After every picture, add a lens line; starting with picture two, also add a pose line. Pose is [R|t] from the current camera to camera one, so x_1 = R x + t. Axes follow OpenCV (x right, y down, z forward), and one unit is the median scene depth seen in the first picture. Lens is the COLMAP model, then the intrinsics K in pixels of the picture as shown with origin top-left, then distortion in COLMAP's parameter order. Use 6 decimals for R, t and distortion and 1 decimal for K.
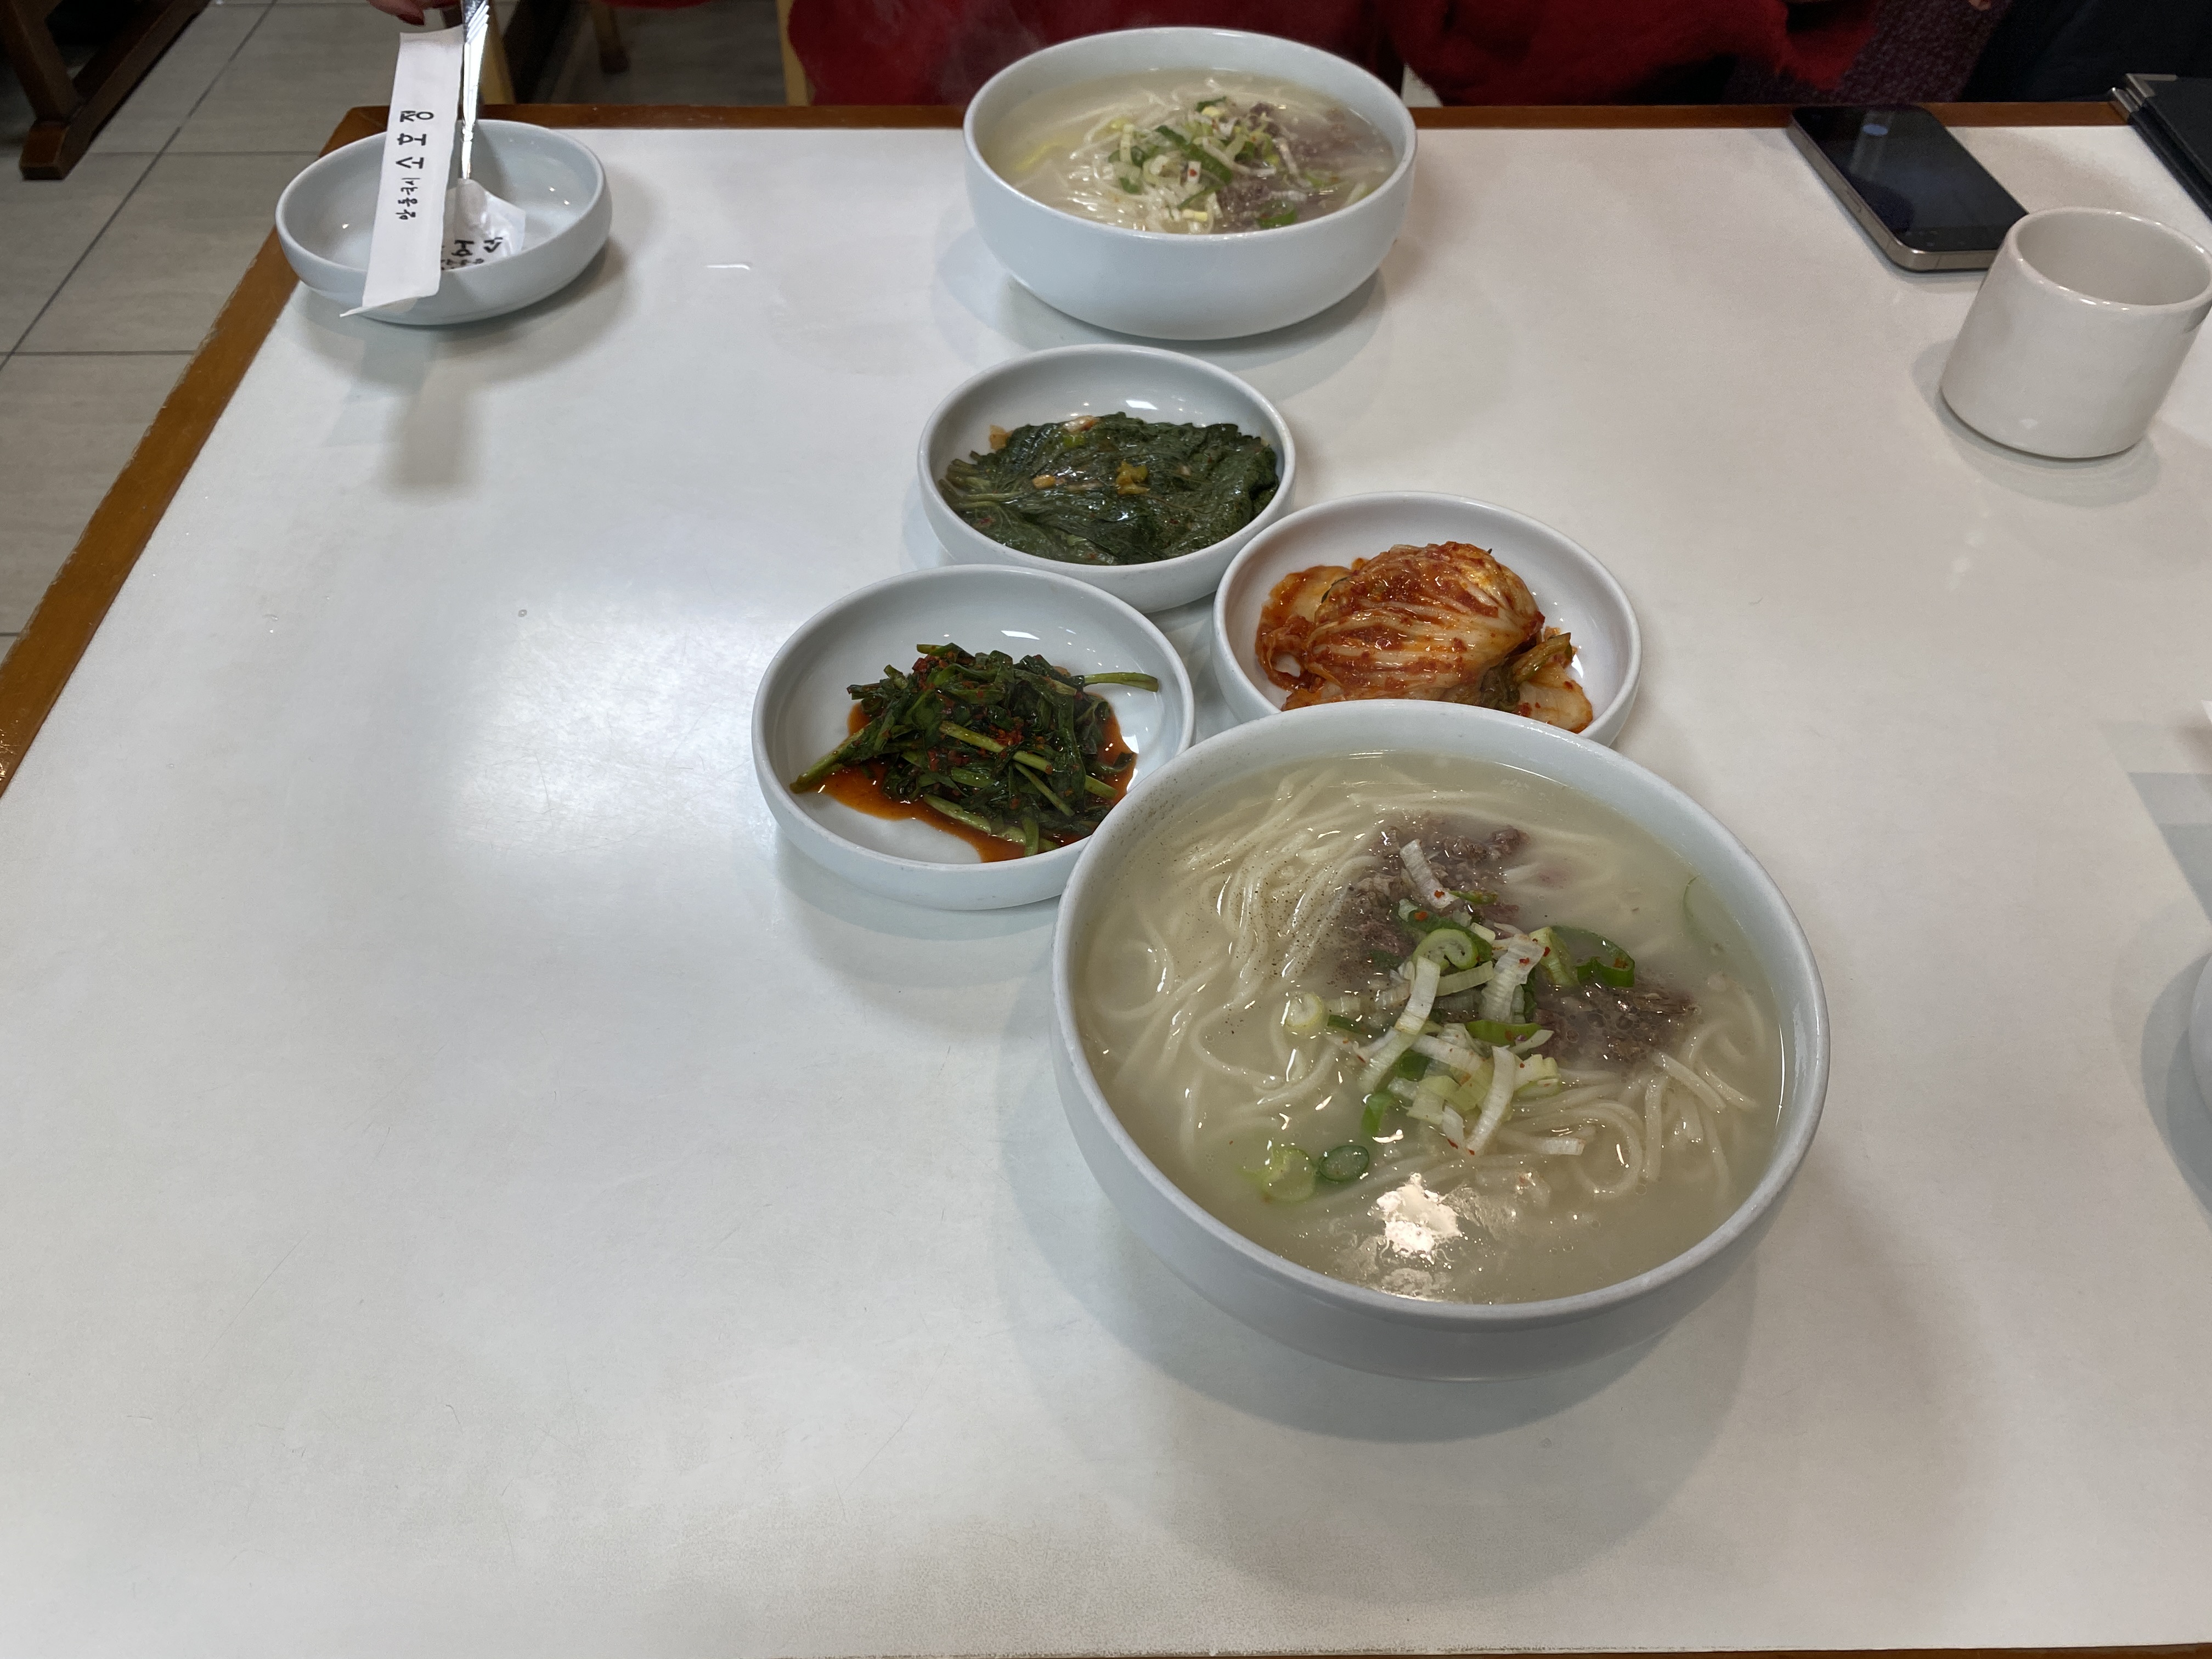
lens RADIAL K [[1938.8, 0, 1033.8], [0, 1938.8, 873.4], [0, 0, 1]] dist [0.123714, -0.408250]
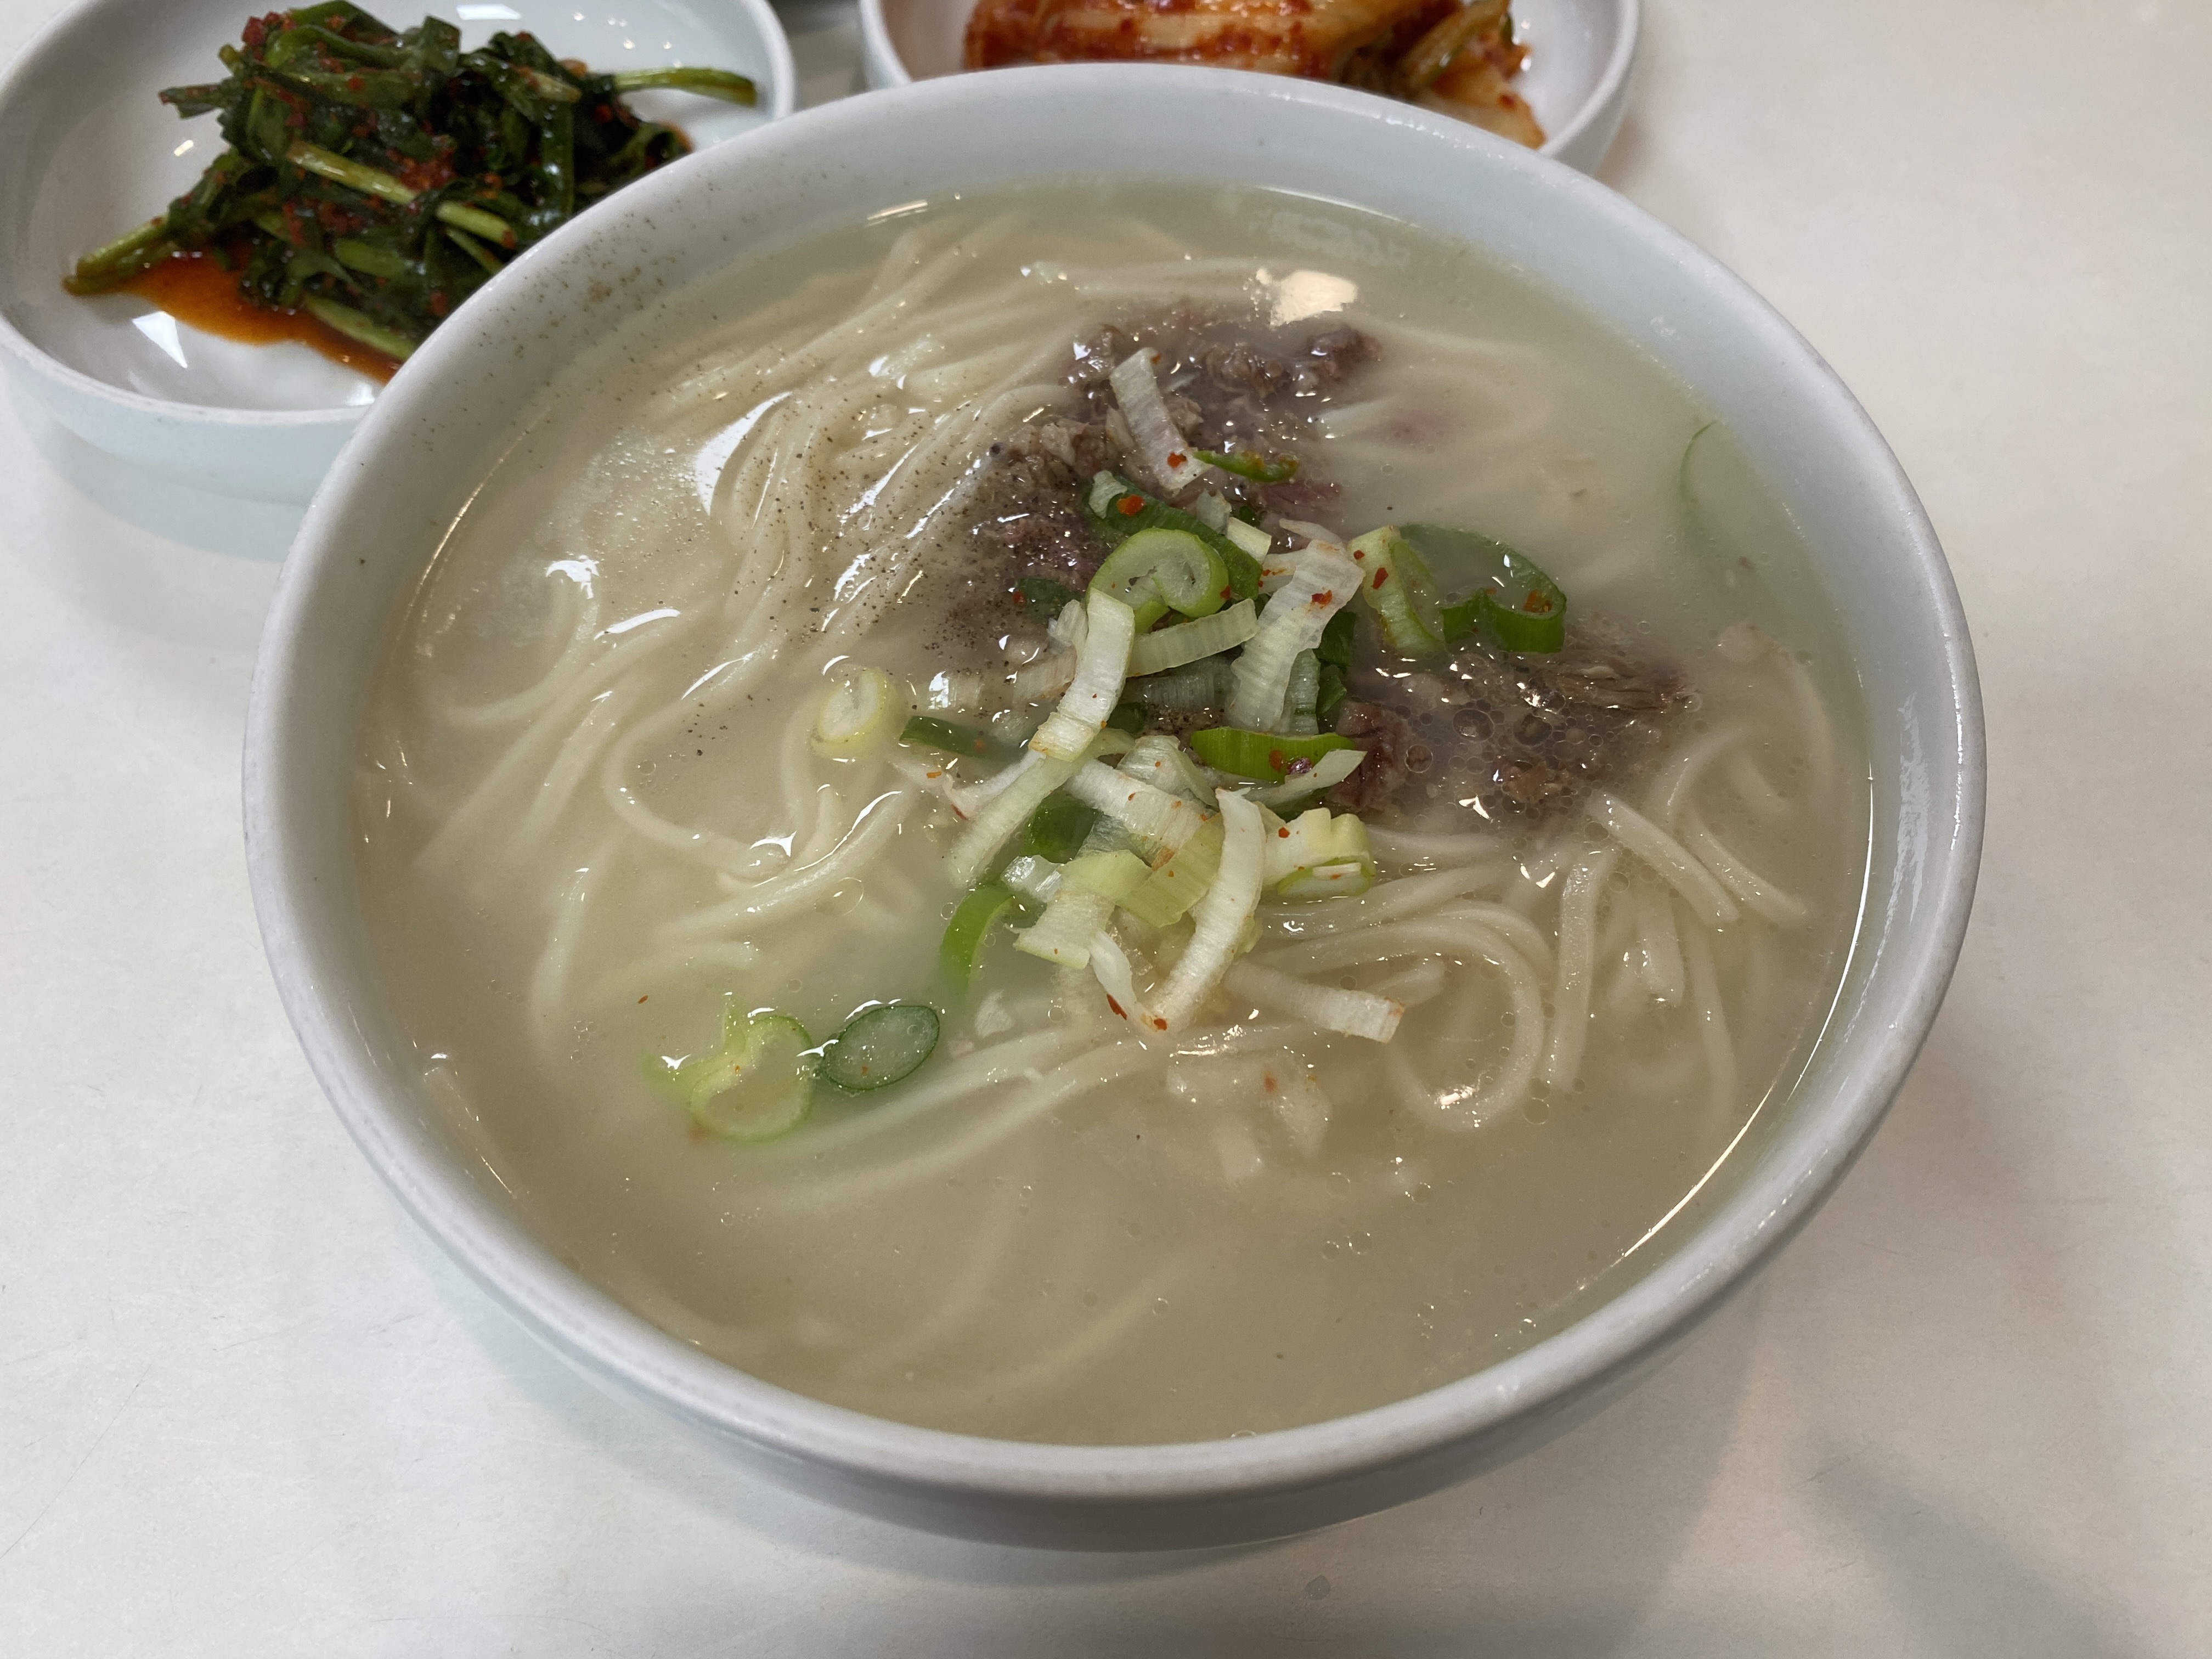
lens RADIAL K [[1938.8, 0, 1033.8], [0, 1938.8, 873.4], [0, 0, 1]] dist [0.123714, -0.408250]
pose [[0.999860, 0.001183, -0.016709, 0.189680], [0.001778, 0.984365, 0.176133, 0.027618], [0.016656, -0.176138, 0.984225, 0.529779]]
